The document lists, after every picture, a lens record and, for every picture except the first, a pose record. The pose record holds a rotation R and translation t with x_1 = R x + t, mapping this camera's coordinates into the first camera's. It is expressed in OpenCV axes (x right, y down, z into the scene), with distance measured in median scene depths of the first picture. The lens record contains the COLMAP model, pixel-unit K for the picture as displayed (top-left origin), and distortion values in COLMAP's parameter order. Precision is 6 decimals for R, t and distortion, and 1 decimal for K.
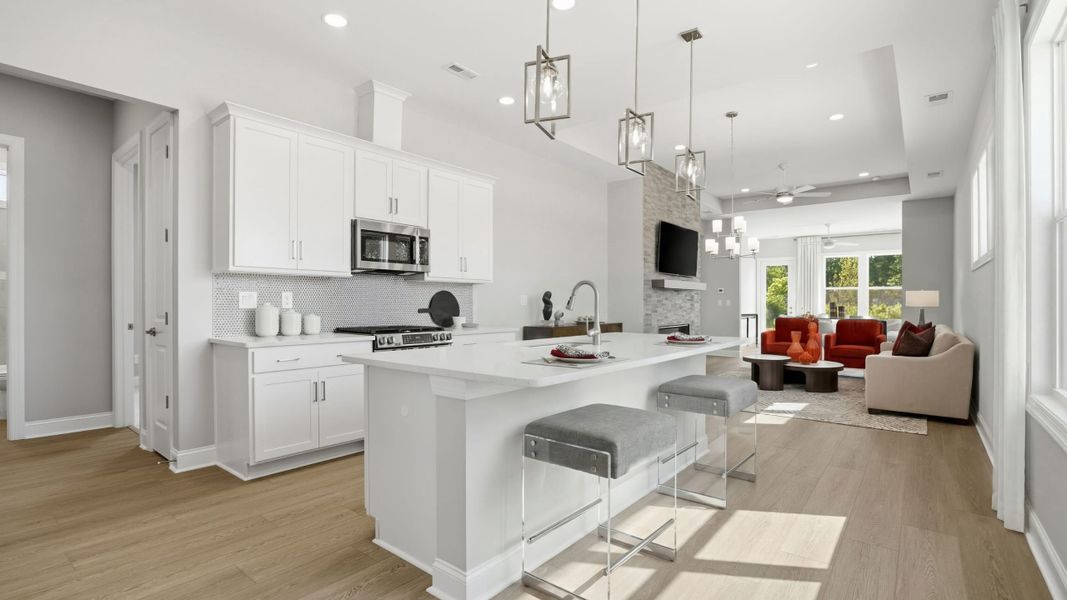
lens RADIAL K [[502.4, 0, 520.9], [0, 502.4, 311.3], [0, 0, 1]] dist [-0.048820, 0.005751]
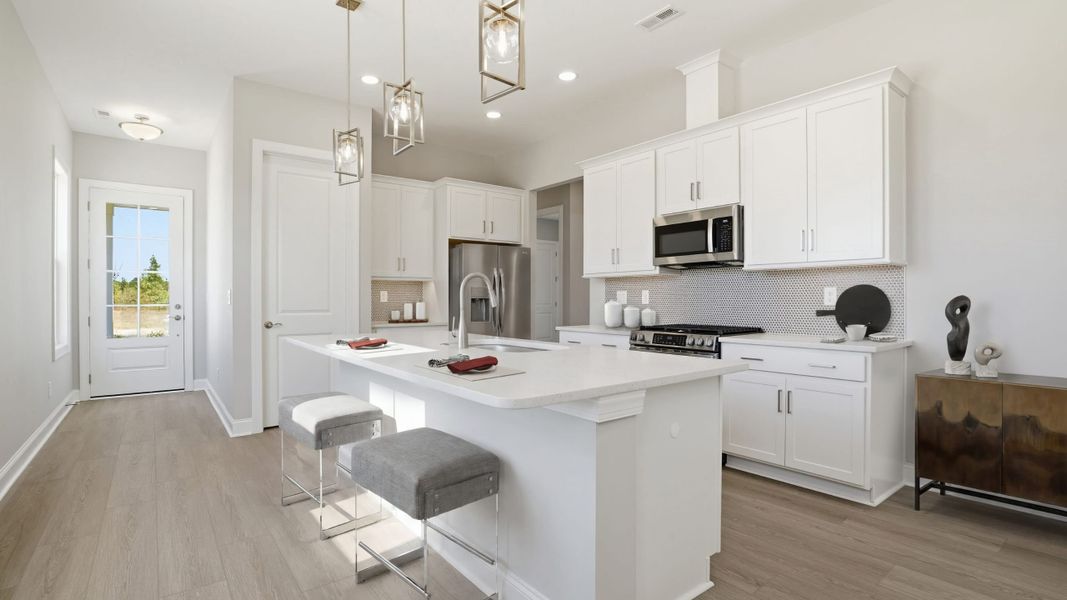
lens RADIAL K [[502.4, 0, 534.5], [0, 502.4, 298.6], [0, 0, 1]] dist [-0.048820, 0.005751]
pose [[-0.221586, -0.014014, -0.975040, 0.654899], [-0.026212, 0.999621, -0.008410, -0.003080], [0.974788, 0.023694, -0.221870, 0.898160]]
